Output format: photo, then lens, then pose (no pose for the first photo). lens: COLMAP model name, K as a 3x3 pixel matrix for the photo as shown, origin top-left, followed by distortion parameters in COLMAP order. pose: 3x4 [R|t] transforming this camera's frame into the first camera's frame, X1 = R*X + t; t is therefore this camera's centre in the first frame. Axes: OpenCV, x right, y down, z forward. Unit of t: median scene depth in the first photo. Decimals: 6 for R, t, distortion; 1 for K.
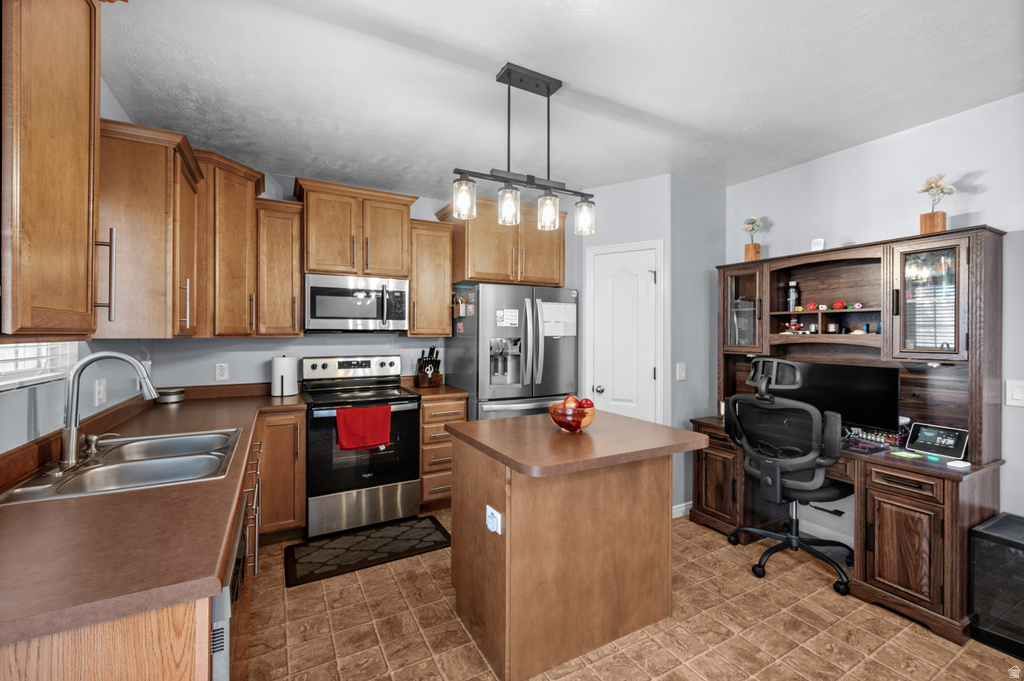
lens RADIAL K [[440.9, 0, 518.1], [0, 440.9, 342.8], [0, 0, 1]] dist [0.005301, 0.000512]
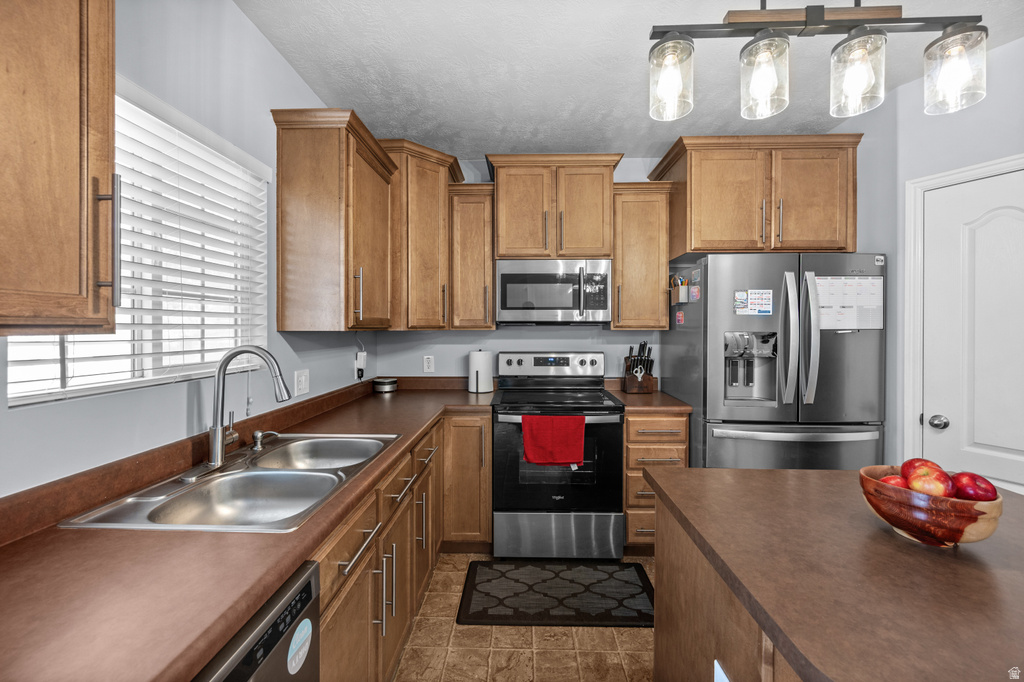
lens RADIAL K [[407.7, 0, 515.0], [0, 407.7, 327.9], [0, 0, 1]] dist [0.000501, 0.000422]
pose [[0.856577, 0.000083, -0.516020, -0.016899], [-0.009734, 0.999825, -0.015998, -0.004469], [0.515928, 0.018726, 0.856427, 0.314043]]
